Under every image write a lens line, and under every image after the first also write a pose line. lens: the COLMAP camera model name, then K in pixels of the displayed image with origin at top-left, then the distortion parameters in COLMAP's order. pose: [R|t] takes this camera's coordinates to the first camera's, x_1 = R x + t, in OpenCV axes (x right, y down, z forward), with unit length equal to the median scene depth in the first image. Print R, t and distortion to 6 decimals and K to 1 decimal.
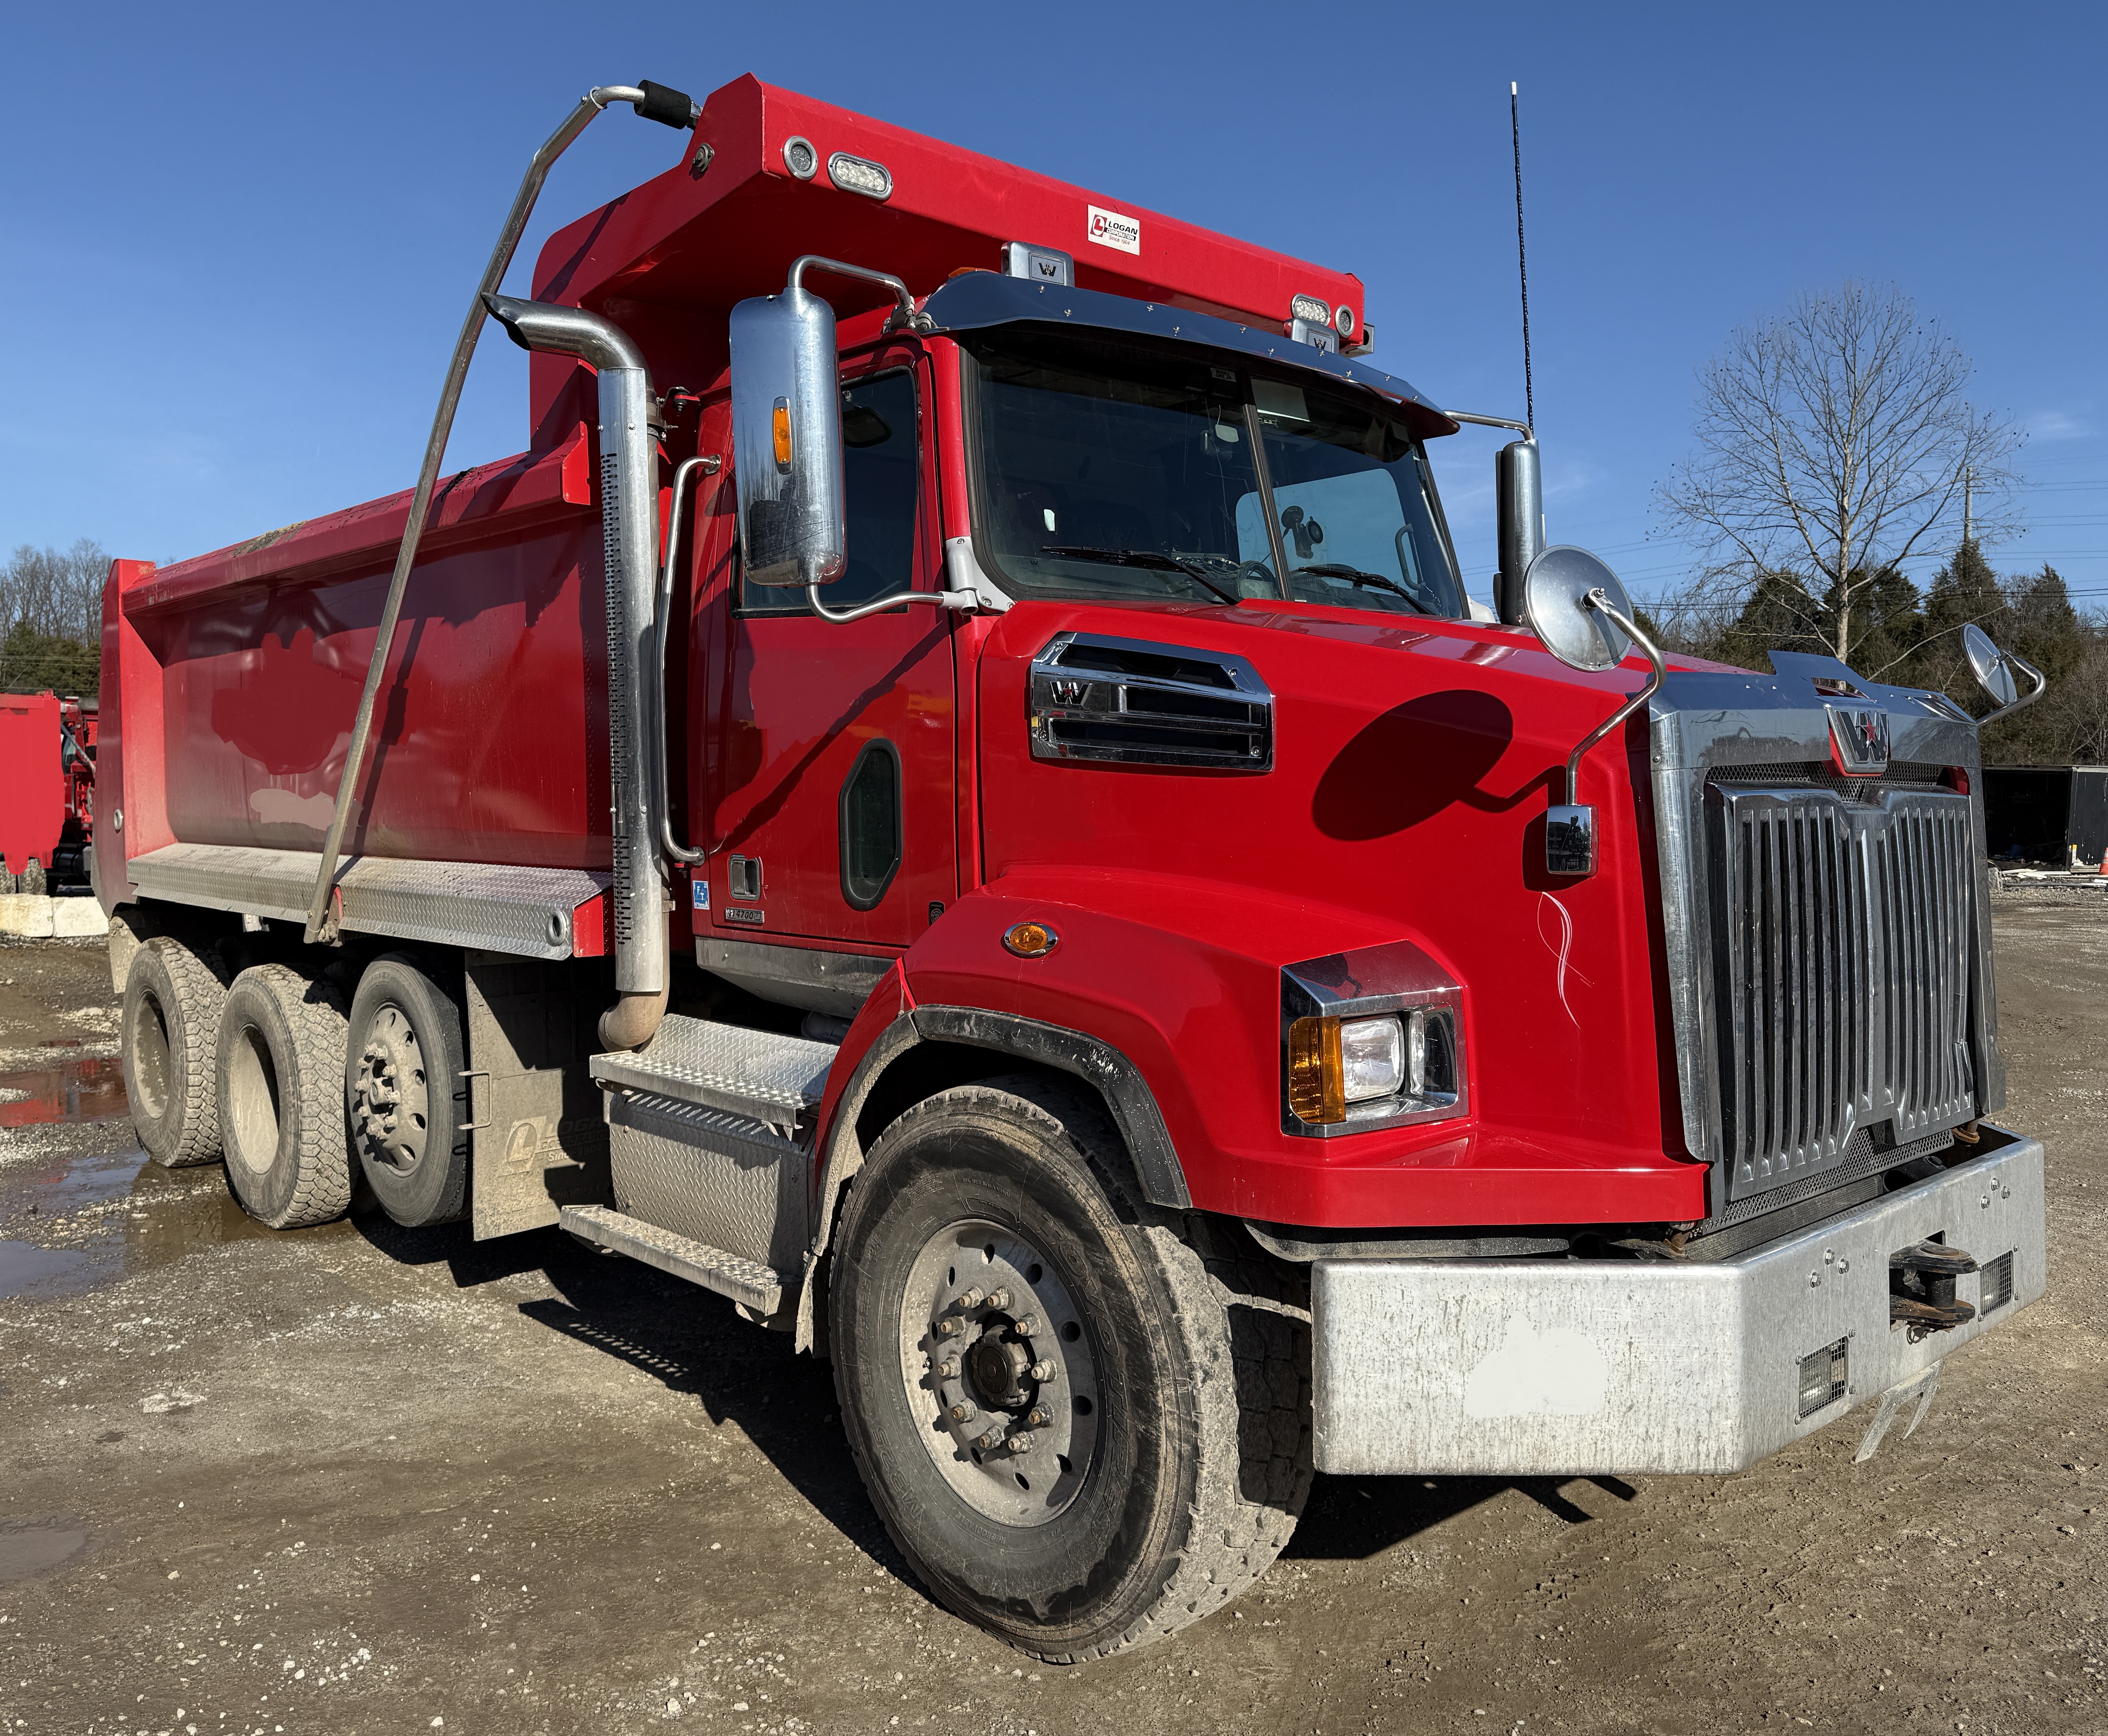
lens RADIAL K [[1656.8, 0, 1054.0], [0, 1656.8, 868.0], [0, 0, 1]] dist [0.032968, 0.000240]
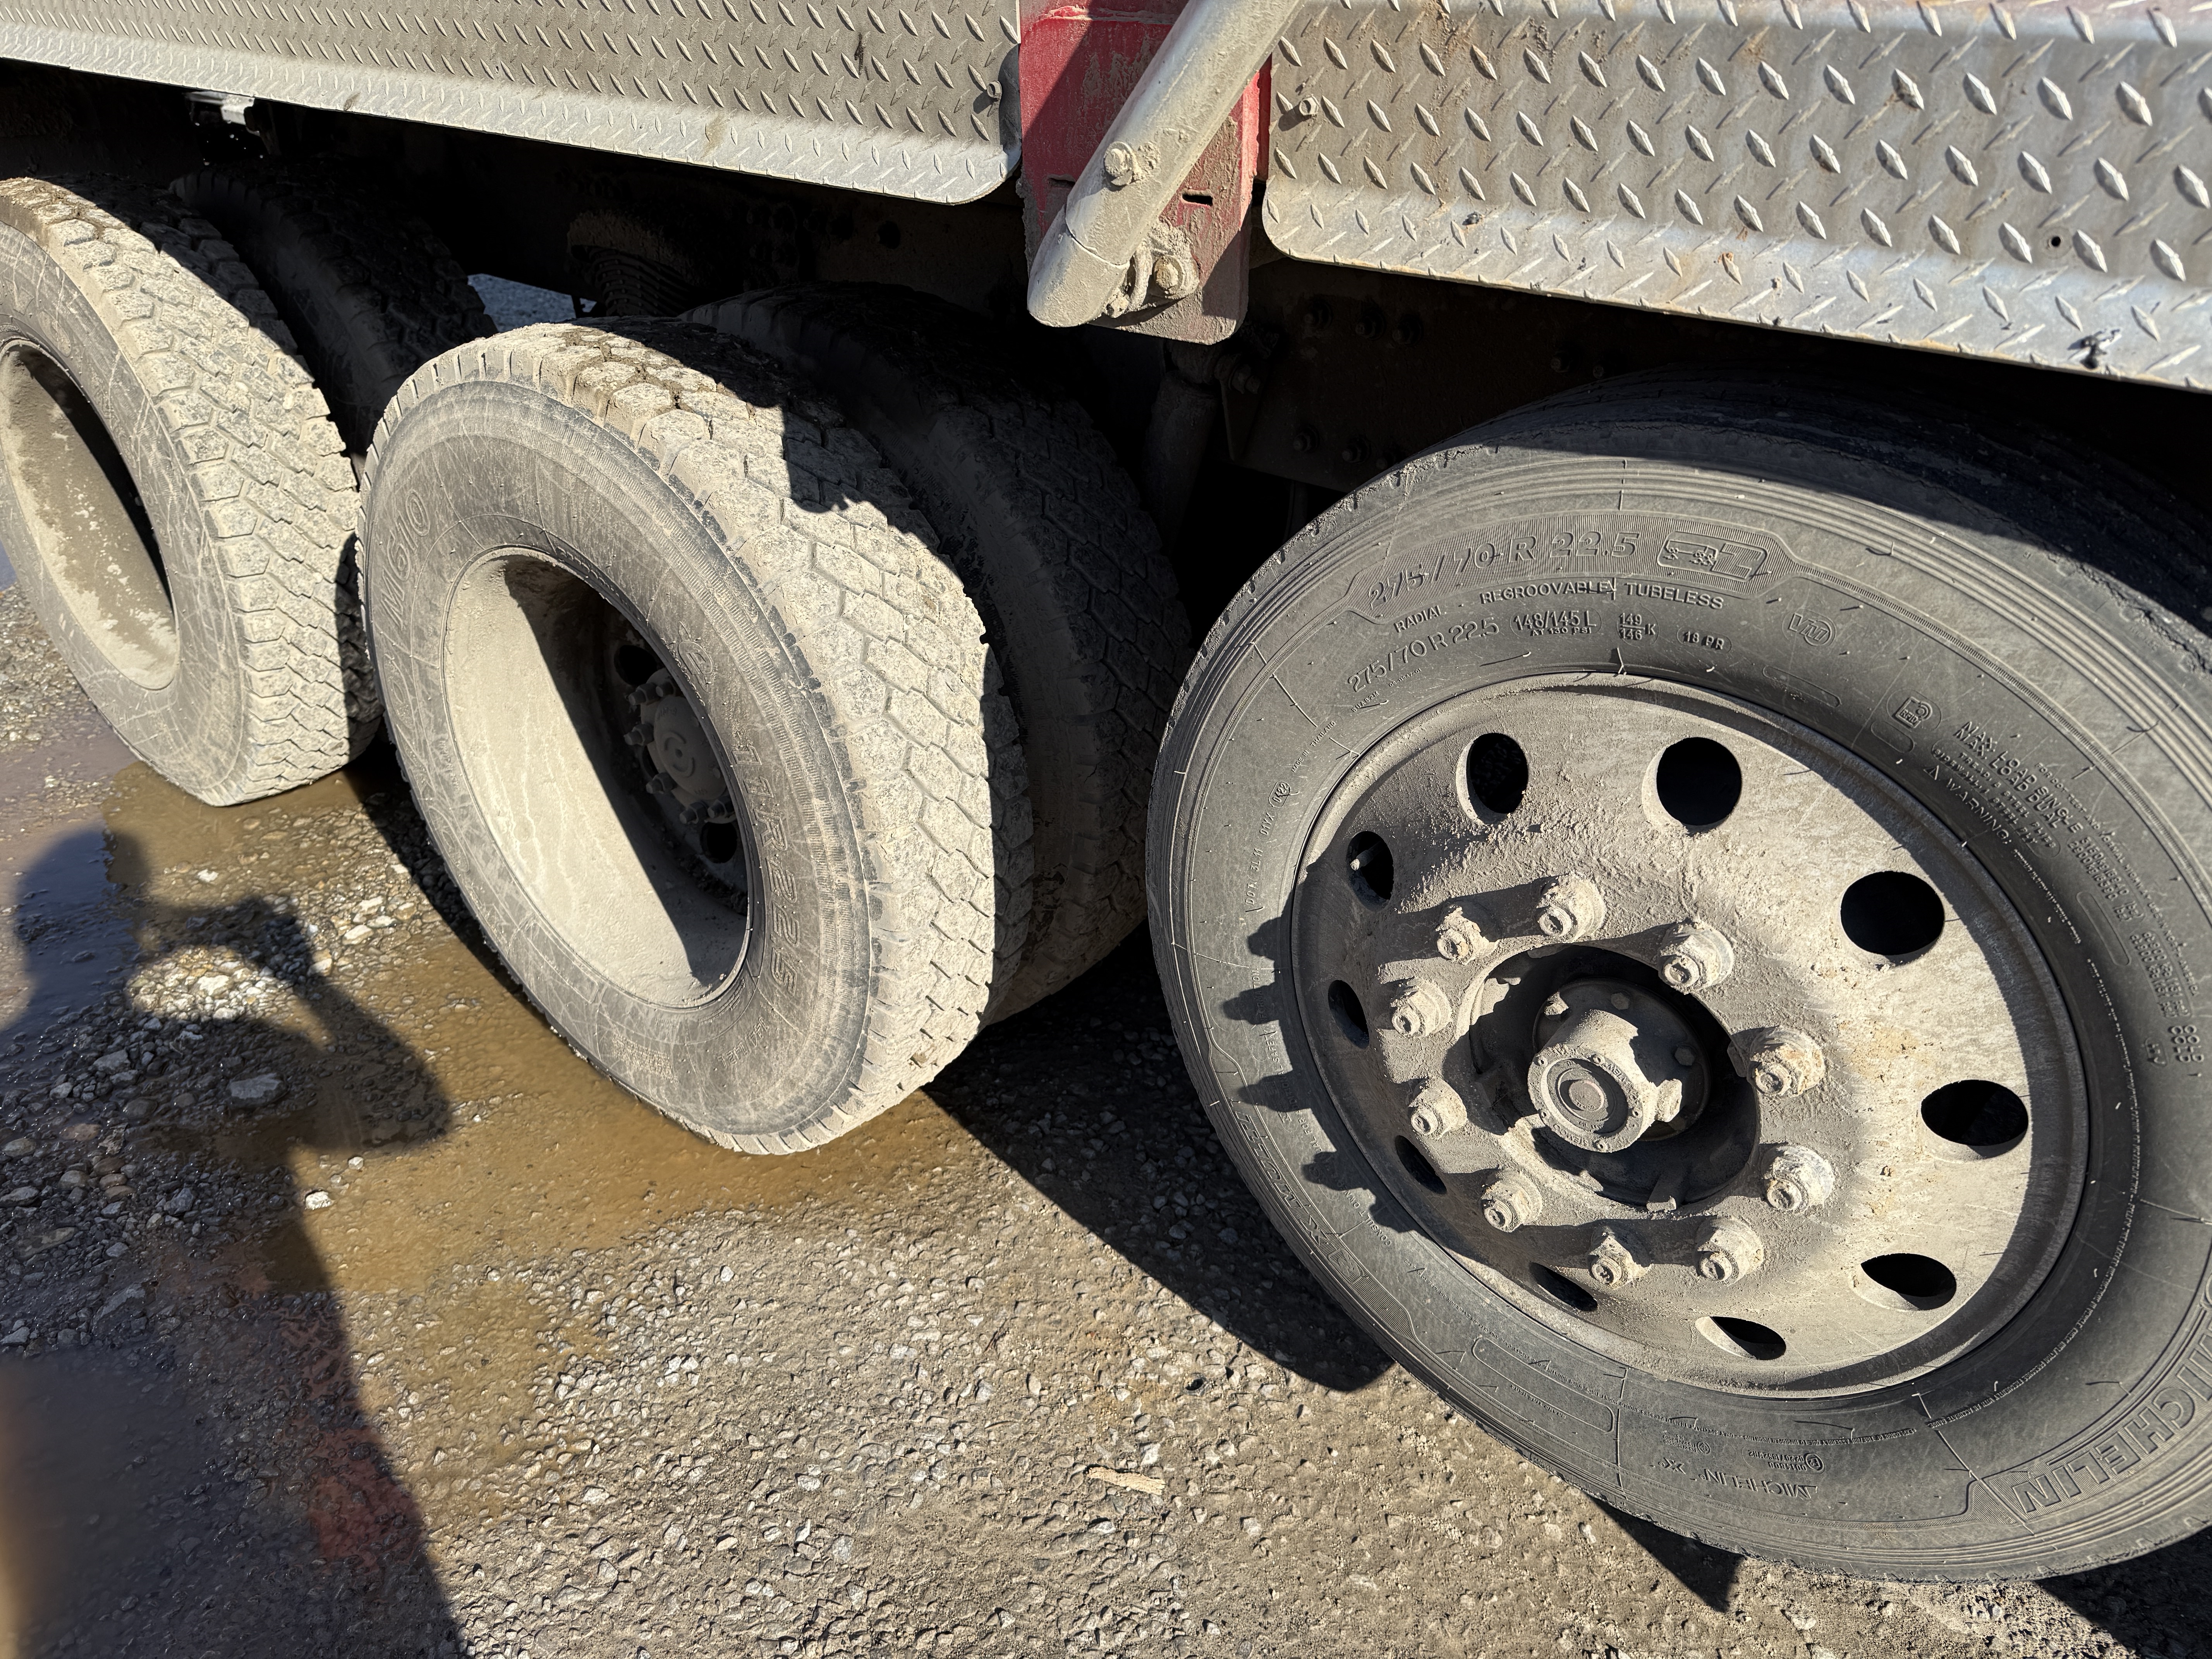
lens RADIAL K [[1543.5, 0, 1106.0], [0, 1543.5, 829.5], [0, 0, 1]] dist [0.004335, 0.000679]
pose [[0.987989, -0.045851, 0.147566, -0.362387], [-0.025581, 0.893255, 0.448822, 0.012155], [-0.152393, -0.447207, 0.881353, 0.620523]]
